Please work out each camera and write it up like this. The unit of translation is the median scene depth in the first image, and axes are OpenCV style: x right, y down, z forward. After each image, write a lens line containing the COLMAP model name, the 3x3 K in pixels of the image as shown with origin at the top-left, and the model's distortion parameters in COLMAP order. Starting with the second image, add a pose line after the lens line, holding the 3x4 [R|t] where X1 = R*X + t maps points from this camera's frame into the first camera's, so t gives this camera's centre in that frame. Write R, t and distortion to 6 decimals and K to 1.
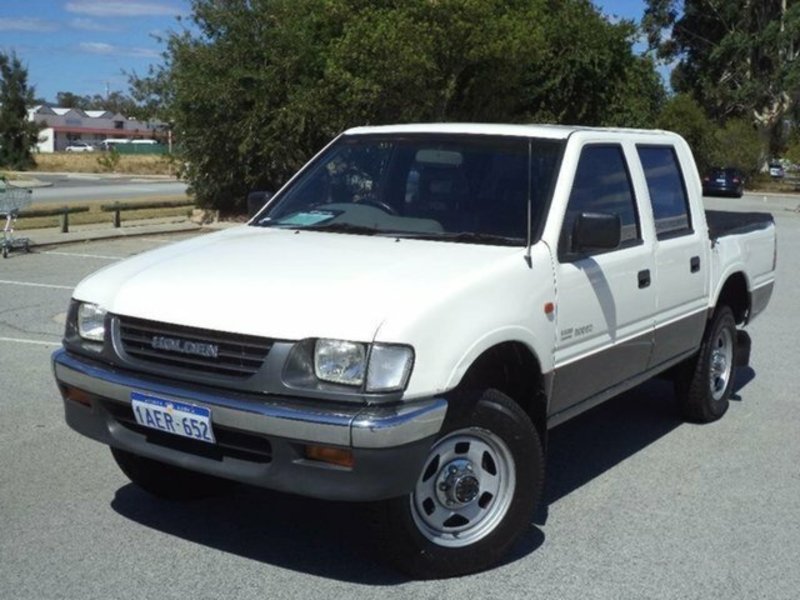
lens RADIAL K [[1089.1, 0, 400.0], [0, 1089.1, 300.0], [0, 0, 1]] dist [-0.075797, 0.010670]
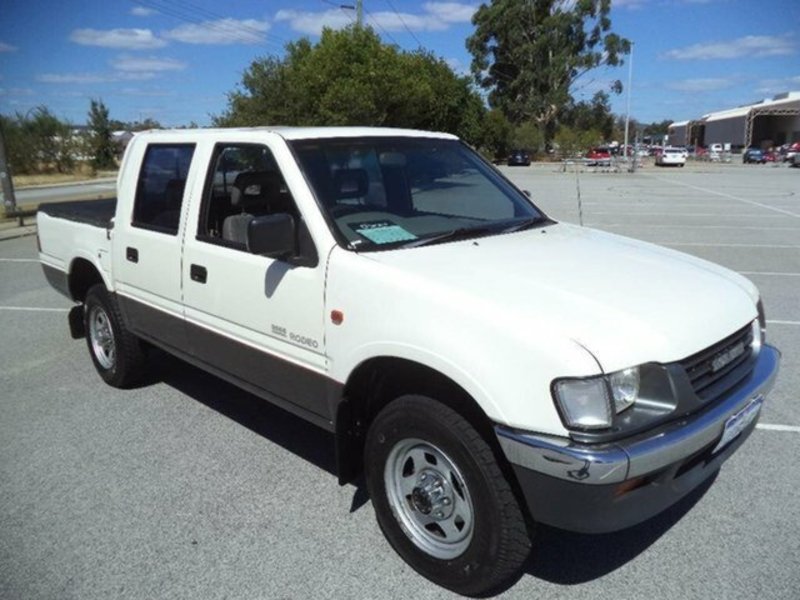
lens RADIAL K [[651.7, 0, 400.0], [0, 651.7, 300.0], [0, 0, 1]] dist [-0.033428, -0.004319]
pose [[0.992931, -0.067843, 0.097389, -0.156184], [0.058218, 0.993434, 0.098484, 0.058819], [-0.103431, -0.092118, 0.990362, -0.547937]]
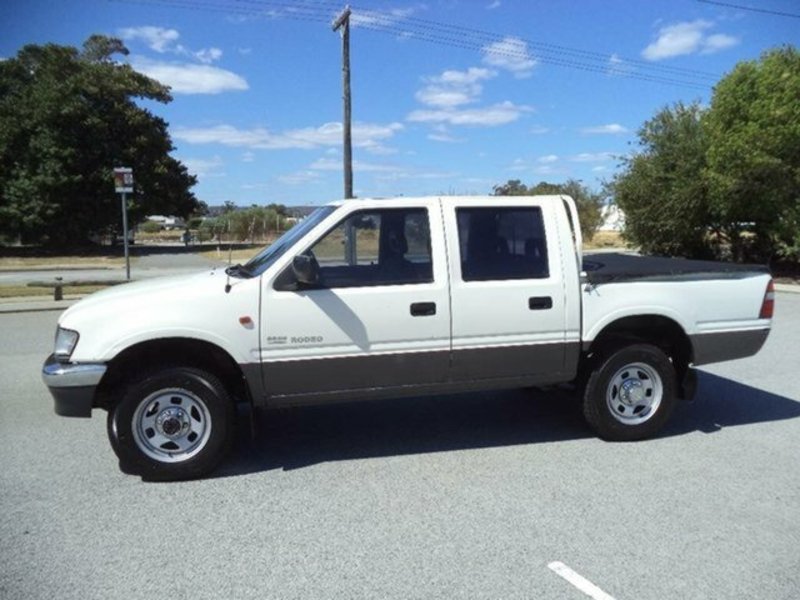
lens RADIAL K [[651.7, 0, 400.0], [0, 651.7, 300.0], [0, 0, 1]] dist [-0.033428, -0.004319]
pose [[0.732181, 0.048319, -0.679394, 0.550024], [-0.069580, 0.997568, -0.004038, -0.019622], [0.677547, 0.050228, 0.733762, 0.296758]]
